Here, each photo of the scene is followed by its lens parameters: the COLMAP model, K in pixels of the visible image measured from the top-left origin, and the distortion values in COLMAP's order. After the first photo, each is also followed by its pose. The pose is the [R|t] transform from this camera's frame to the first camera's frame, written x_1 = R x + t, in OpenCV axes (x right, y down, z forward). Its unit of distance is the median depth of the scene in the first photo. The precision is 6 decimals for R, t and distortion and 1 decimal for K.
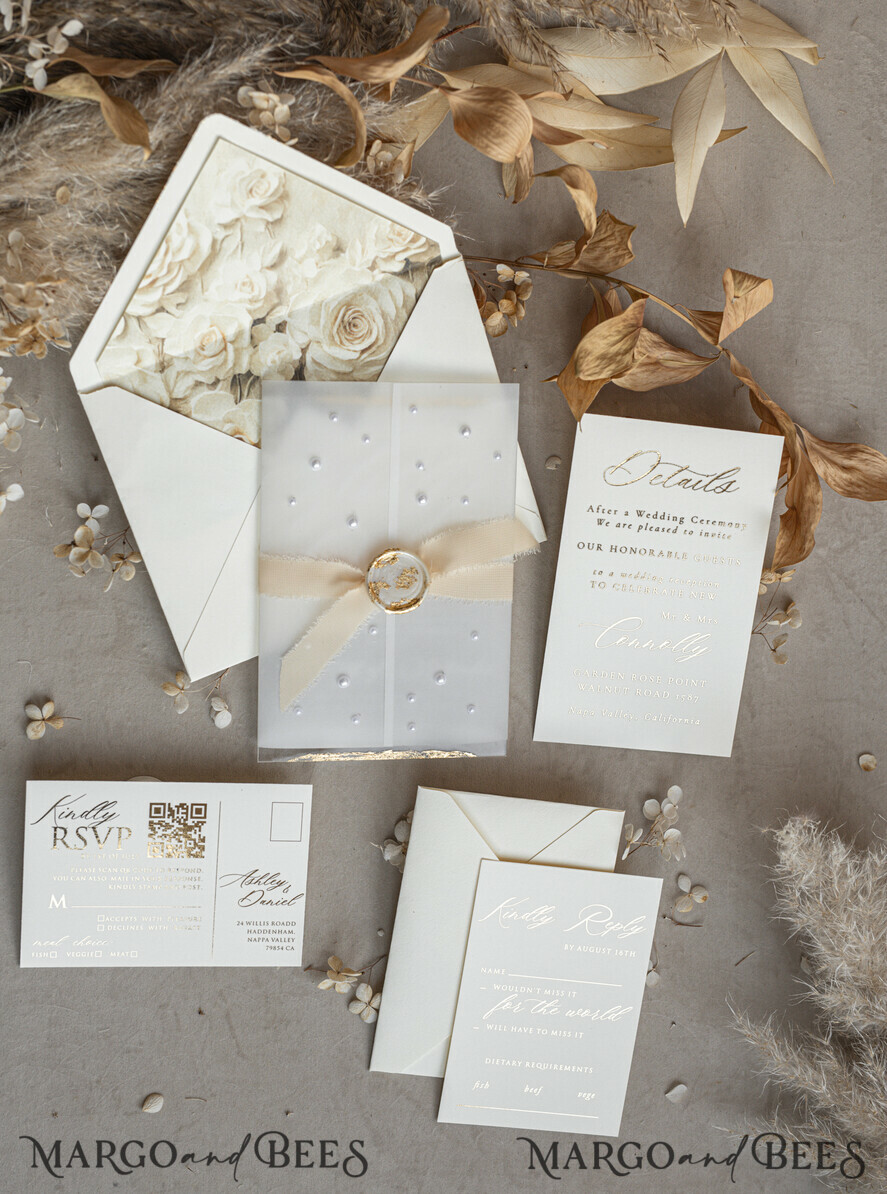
lens RADIAL K [[2116.5, 0, 419.6], [0, 2116.5, 569.4], [0, 0, 1]] dist [-0.030412, 0.000000]
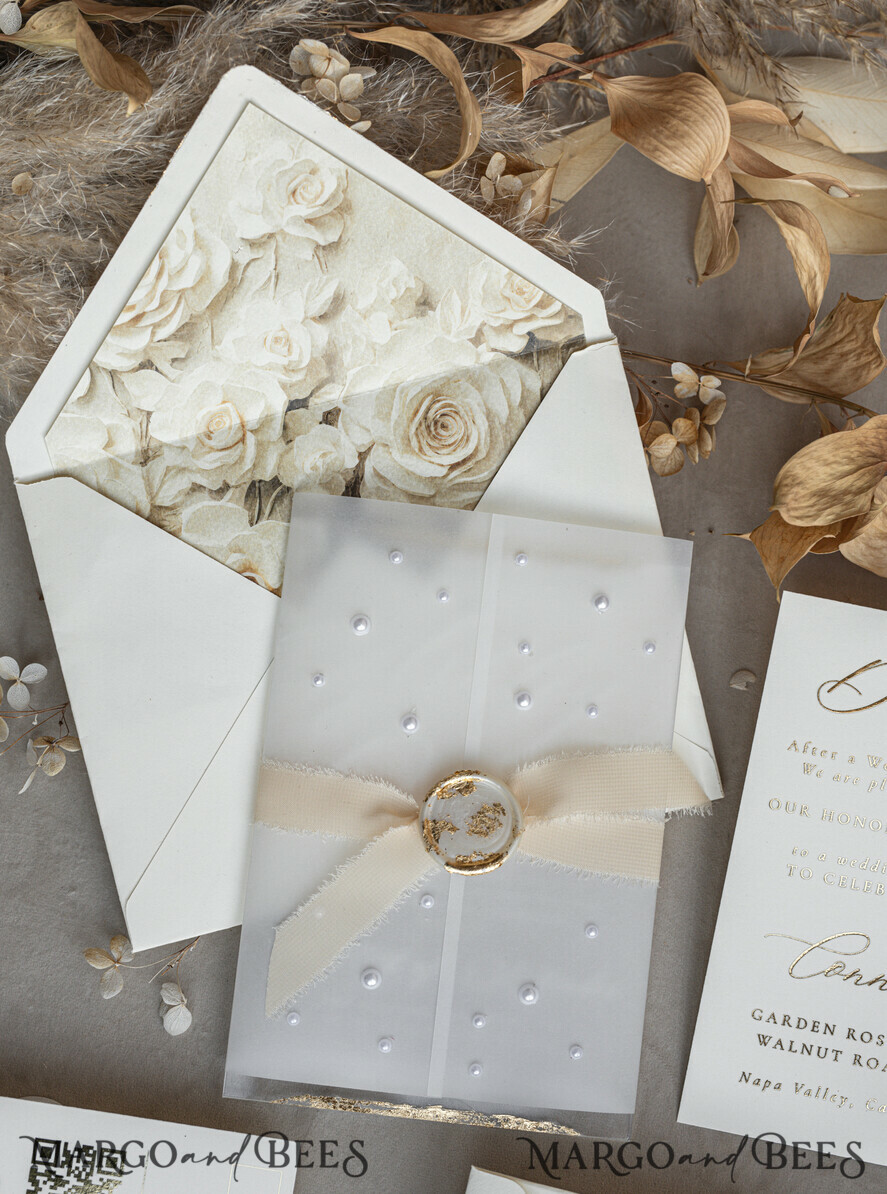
lens RADIAL K [[2116.5, 0, 425.5], [0, 2116.5, 554.6], [0, 0, 1]] dist [-0.030412, 0.000000]
pose [[0.983564, 0.068635, -0.167009, 0.076365], [-0.110421, 0.960460, -0.255585, 0.091882], [0.142863, 0.269825, 0.952252, 0.382417]]
